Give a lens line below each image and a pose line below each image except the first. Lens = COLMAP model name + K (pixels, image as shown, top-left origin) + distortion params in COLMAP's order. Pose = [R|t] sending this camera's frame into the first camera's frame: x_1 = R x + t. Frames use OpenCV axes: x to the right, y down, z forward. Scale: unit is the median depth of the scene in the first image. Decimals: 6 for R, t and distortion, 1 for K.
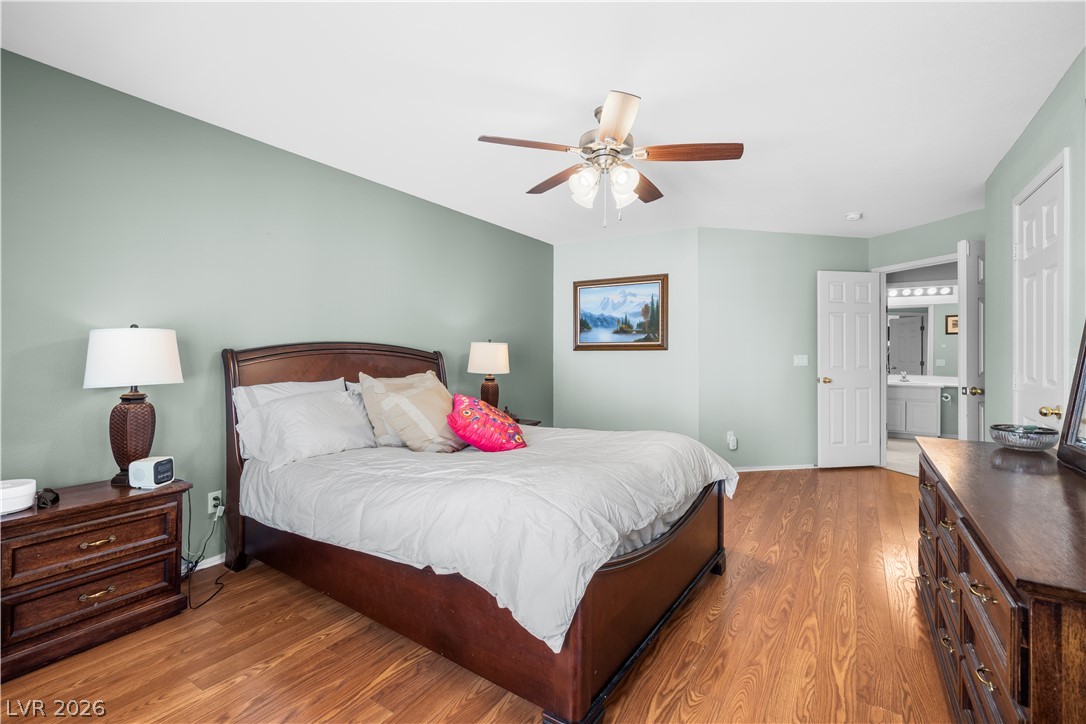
lens RADIAL K [[495.4, 0, 537.0], [0, 495.4, 352.8], [0, 0, 1]] dist [-0.006378, 0.002956]
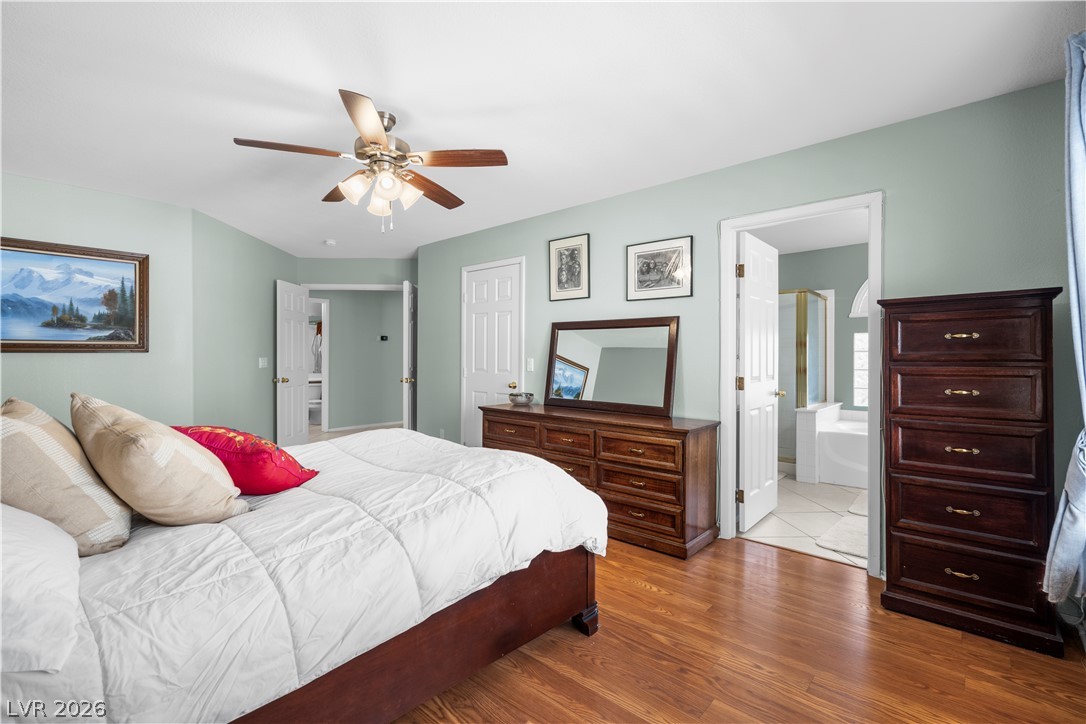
lens RADIAL K [[495.4, 0, 536.2], [0, 495.4, 358.6], [0, 0, 1]] dist [-0.006378, 0.002956]
pose [[0.160303, -0.008317, 0.987033, -0.402196], [0.000824, 0.999965, 0.008292, -0.001594], [-0.987067, -0.000516, 0.160305, 0.262945]]
